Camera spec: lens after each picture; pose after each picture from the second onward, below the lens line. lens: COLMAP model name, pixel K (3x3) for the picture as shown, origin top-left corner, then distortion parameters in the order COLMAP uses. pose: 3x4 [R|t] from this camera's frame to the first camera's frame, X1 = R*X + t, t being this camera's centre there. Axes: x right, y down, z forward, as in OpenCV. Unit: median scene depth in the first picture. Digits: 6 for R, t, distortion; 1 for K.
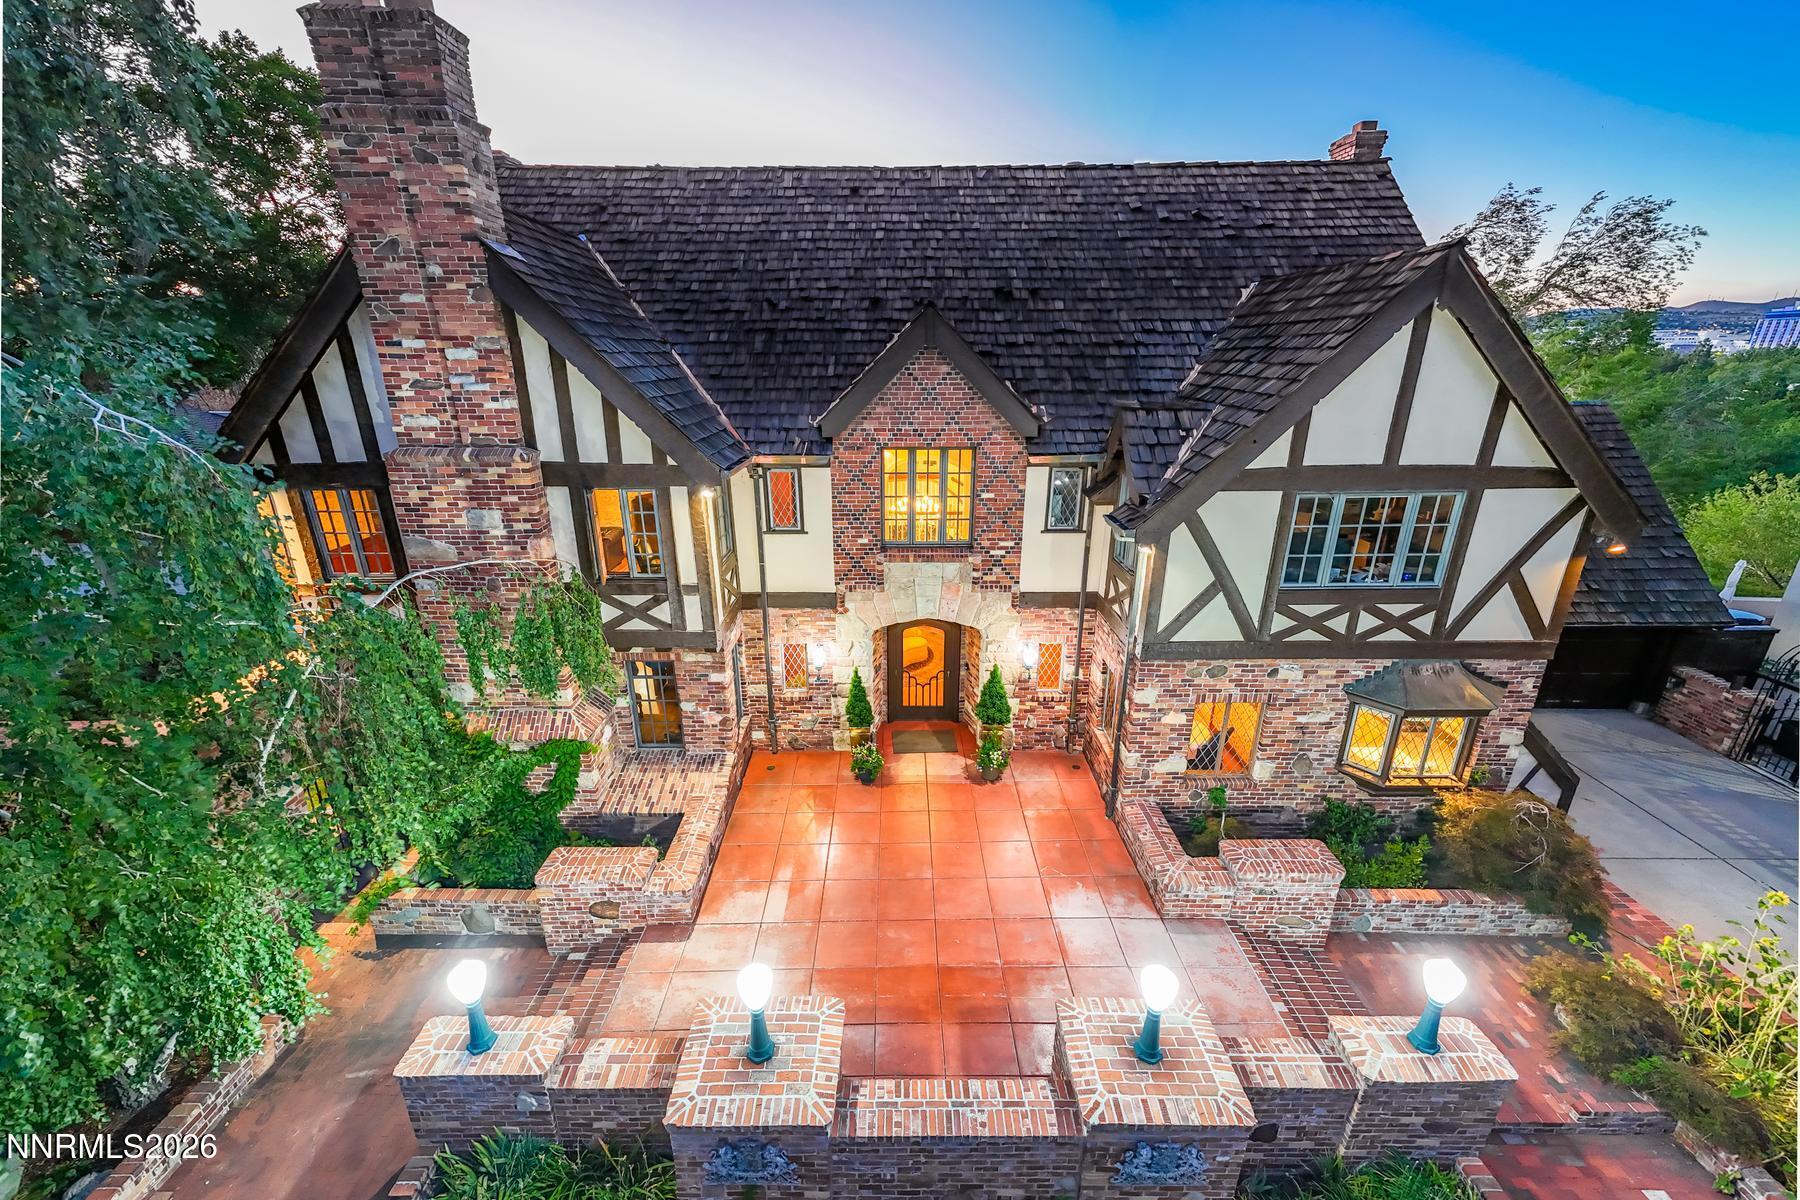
lens RADIAL K [[687.2, 0, 900.0], [0, 687.2, 600.0], [0, 0, 1]] dist [-0.002538, -0.000315]
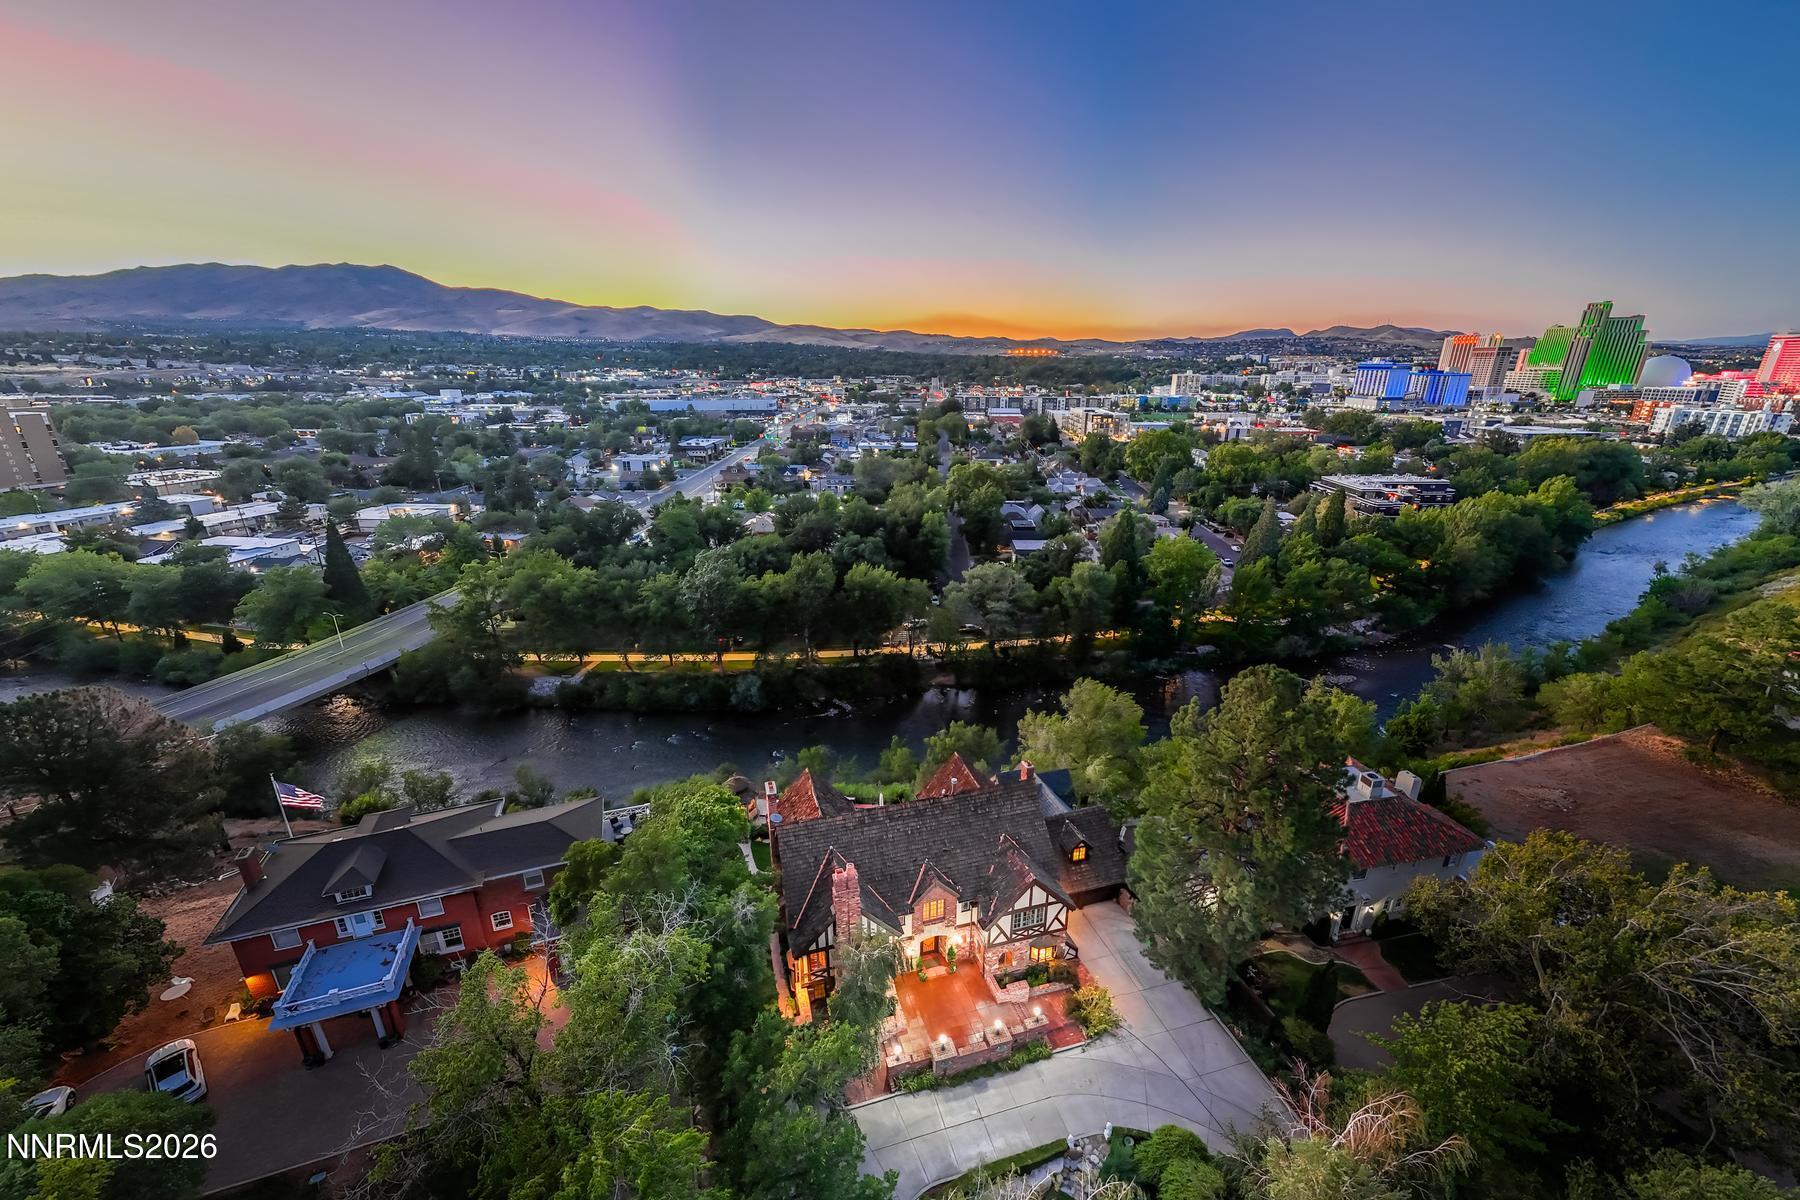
lens RADIAL K [[687.2, 0, 900.0], [0, 687.2, 600.0], [0, 0, 1]] dist [-0.002538, -0.000315]
pose [[0.959330, -0.086159, 0.268815, -1.282663], [0.089064, 0.996025, 0.001393, -2.360975], [-0.267867, 0.022605, 0.963191, -3.422892]]
